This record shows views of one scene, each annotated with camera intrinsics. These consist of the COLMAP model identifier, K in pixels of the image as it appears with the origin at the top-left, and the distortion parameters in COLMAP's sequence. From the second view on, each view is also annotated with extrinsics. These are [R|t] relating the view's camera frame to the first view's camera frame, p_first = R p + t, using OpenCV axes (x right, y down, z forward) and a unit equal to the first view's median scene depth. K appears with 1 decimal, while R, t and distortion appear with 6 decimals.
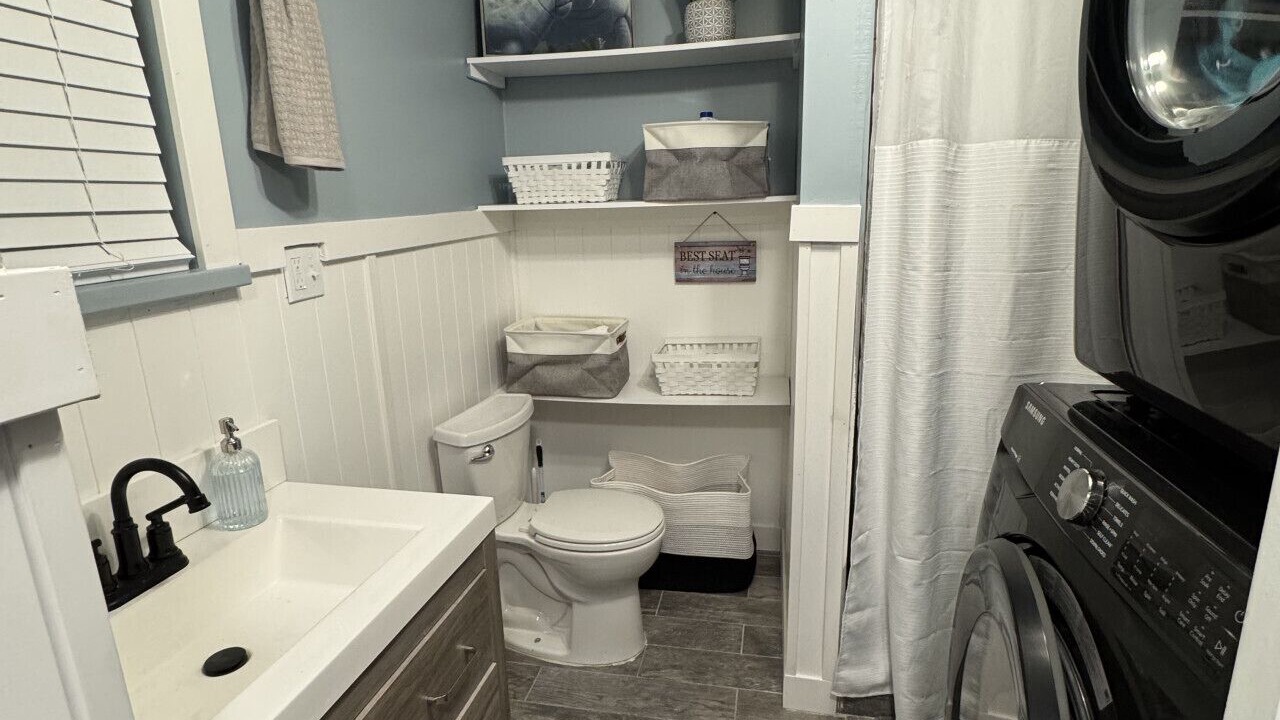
lens RADIAL K [[688.4, 0, 642.8], [0, 688.4, 361.2], [0, 0, 1]] dist [-0.001484, 0.000578]
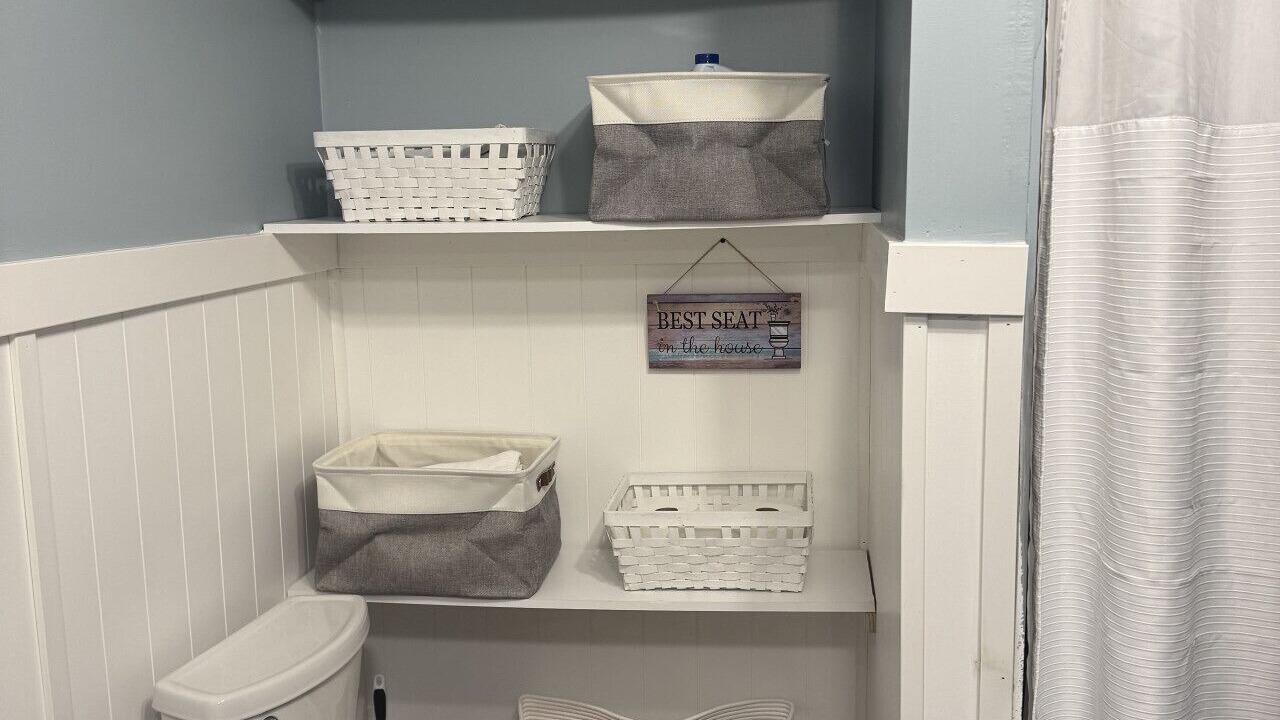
lens RADIAL K [[1155.3, 0, 646.2], [0, 1155.3, 357.5], [0, 0, 1]] dist [0.095980, -0.066603]
pose [[0.997821, 0.000105, 0.065987, -0.013978], [0.005173, 0.996797, -0.079802, -0.056698], [-0.065784, 0.079970, 0.994624, 0.128009]]
